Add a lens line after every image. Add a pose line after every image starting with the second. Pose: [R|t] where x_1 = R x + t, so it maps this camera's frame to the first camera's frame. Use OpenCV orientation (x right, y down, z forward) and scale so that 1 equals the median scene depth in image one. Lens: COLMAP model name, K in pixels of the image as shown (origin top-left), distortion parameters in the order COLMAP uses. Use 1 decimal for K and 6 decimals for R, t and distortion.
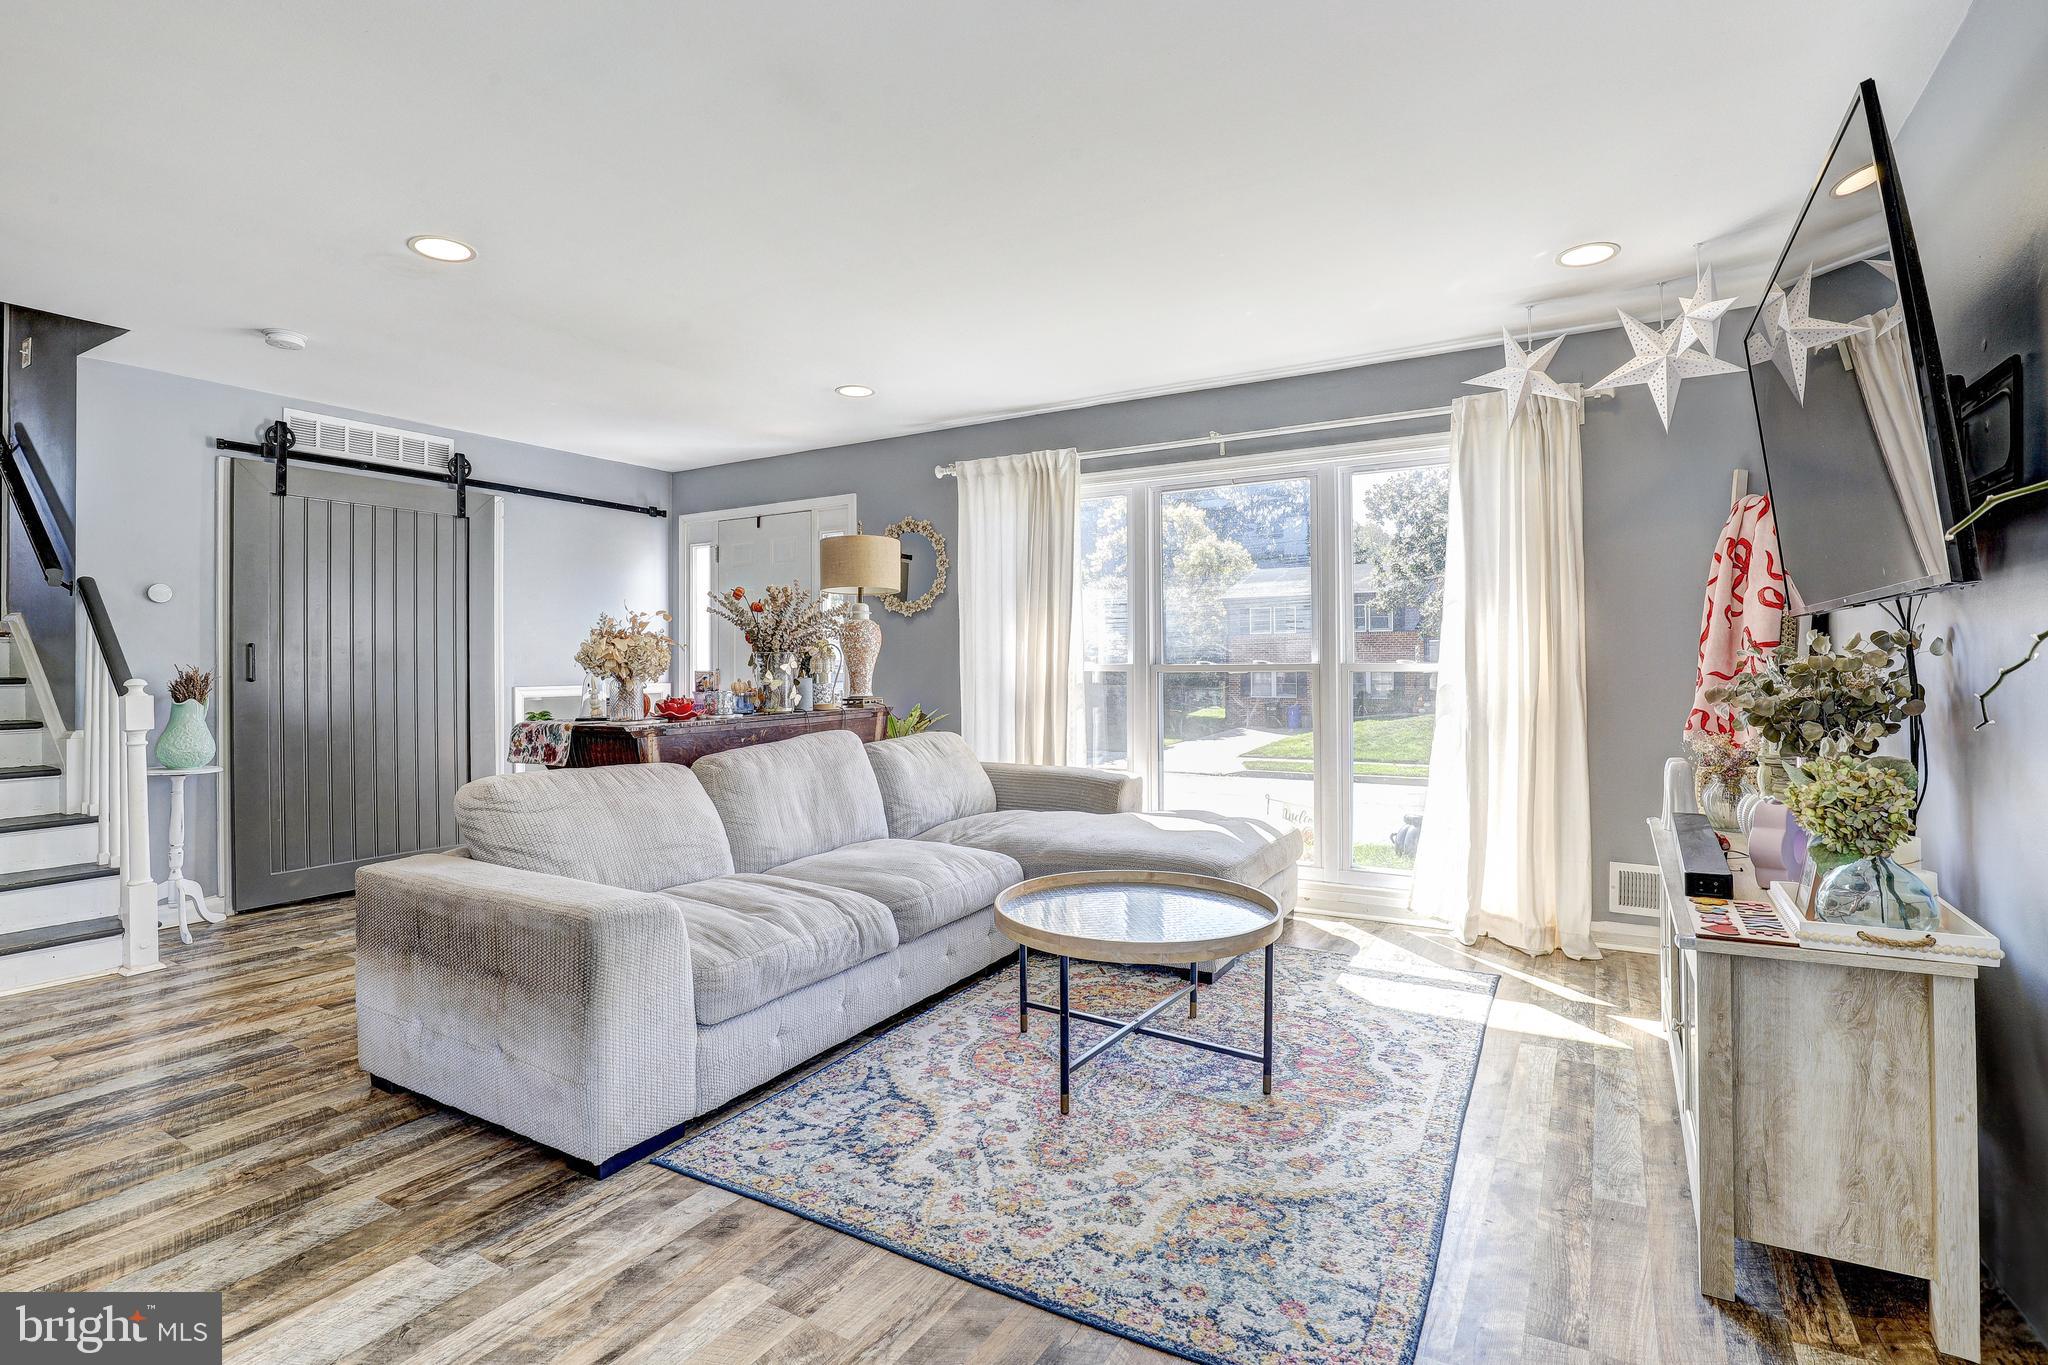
lens RADIAL K [[969.0, 0, 1041.6], [0, 969.0, 649.2], [0, 0, 1]] dist [-0.029016, 0.001521]
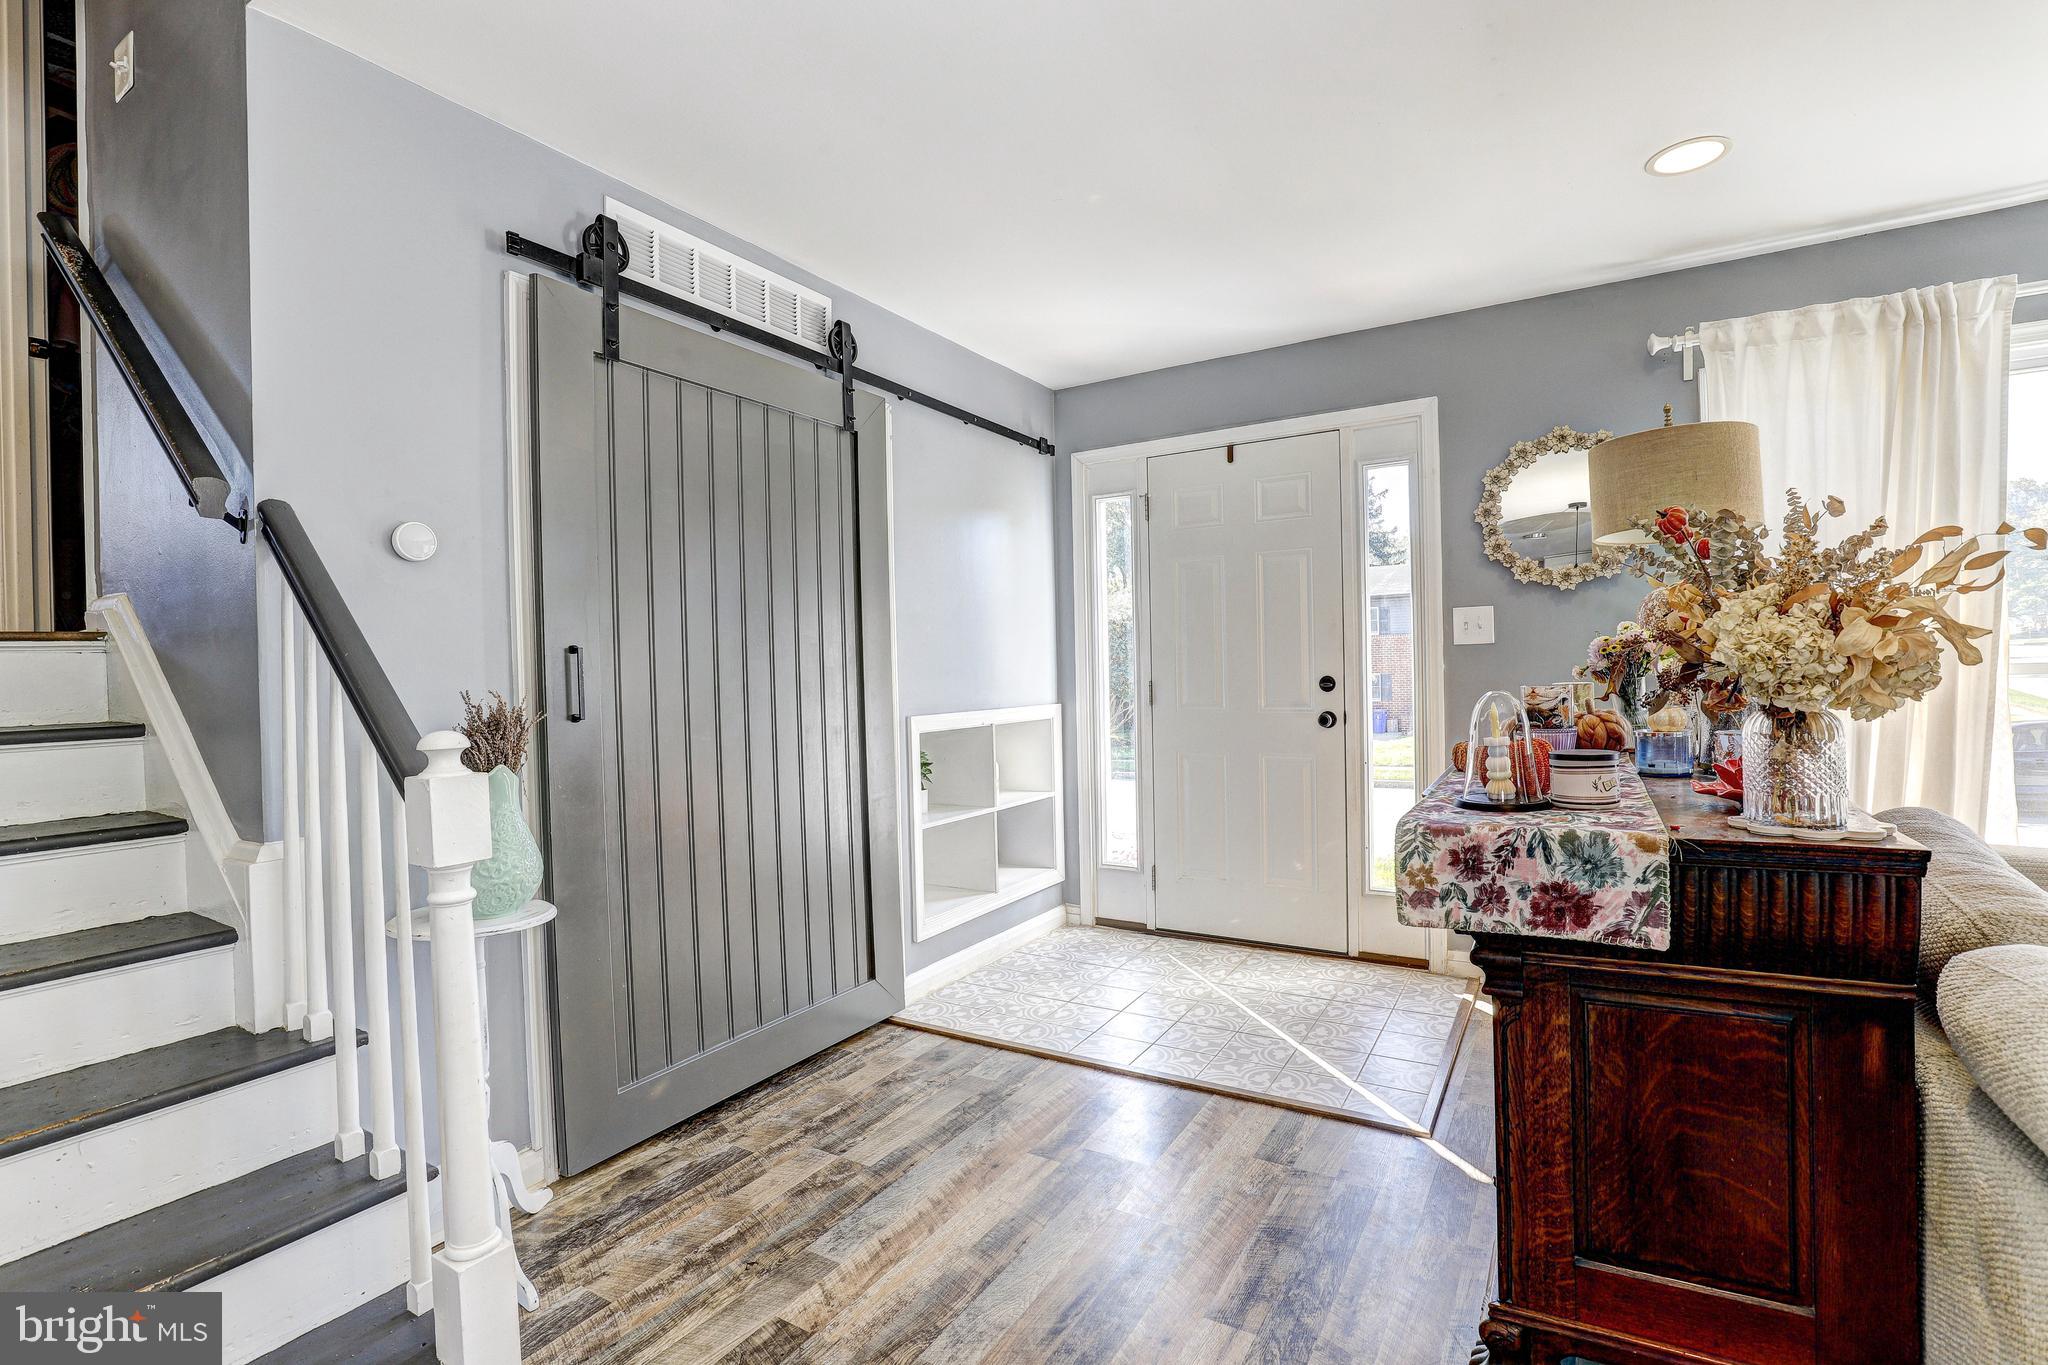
lens RADIAL K [[939.0, 0, 1037.2], [0, 939.0, 675.9], [0, 0, 1]] dist [-0.040258, 0.009007]
pose [[0.999726, -0.016393, -0.016727, -0.656861], [0.016740, 0.999643, 0.020818, 0.004181], [0.016379, -0.021093, 0.999643, 0.578799]]
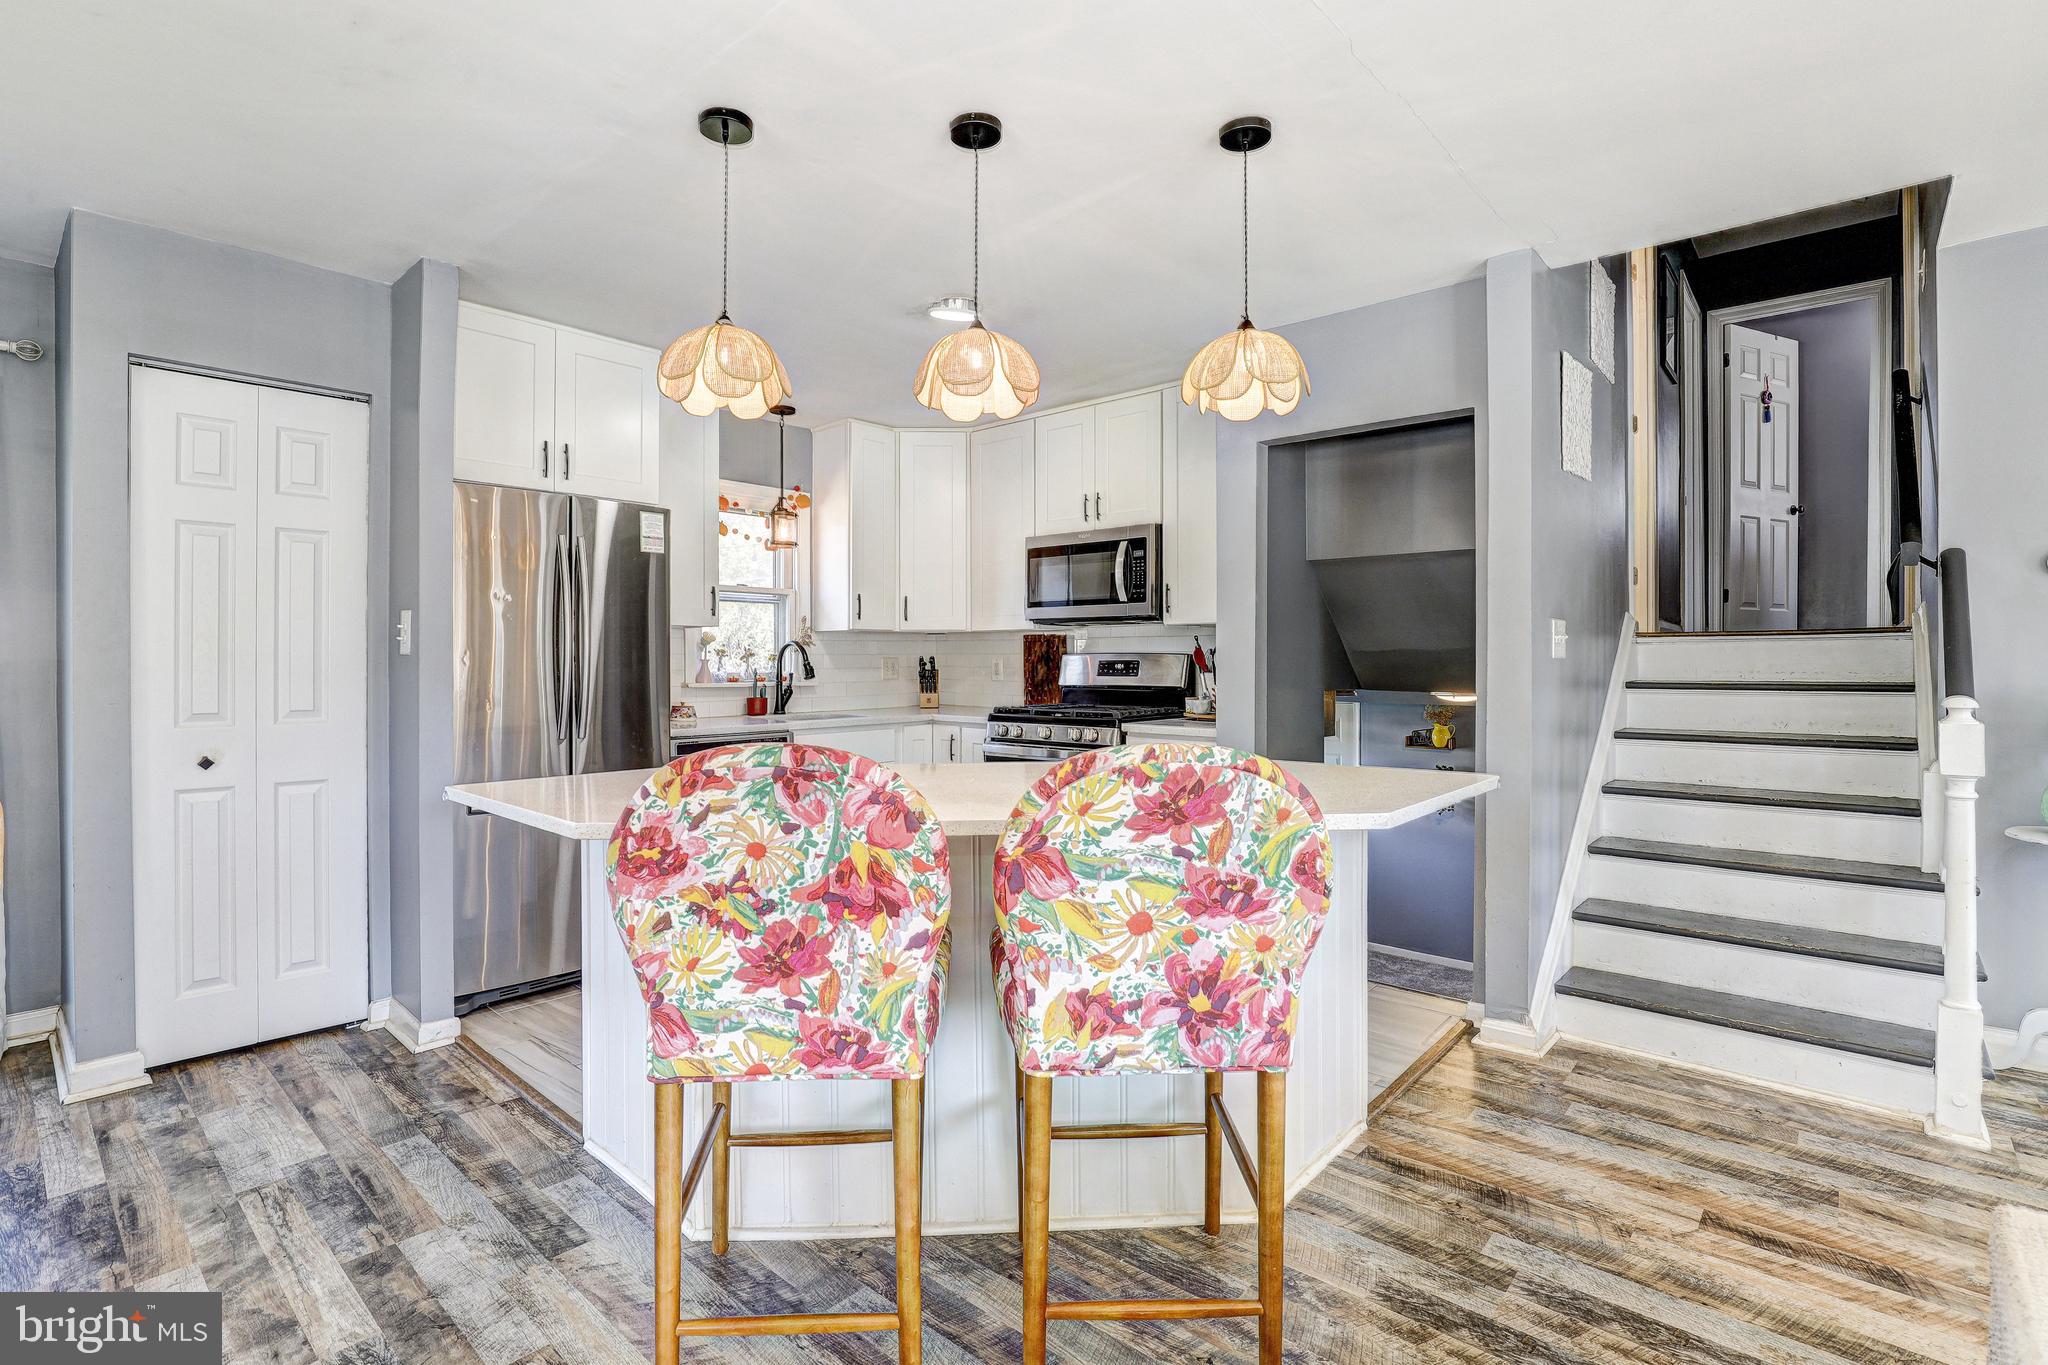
lens RADIAL K [[969.3, 0, 1014.6], [0, 969.3, 654.6], [0, 0, 1]] dist [-0.030437, 0.000605]
pose [[-0.207604, 0.007934, -0.978181, -0.156250], [0.017674, 0.999834, 0.004359, -0.013392], [0.978053, -0.016383, -0.207710, 0.448478]]
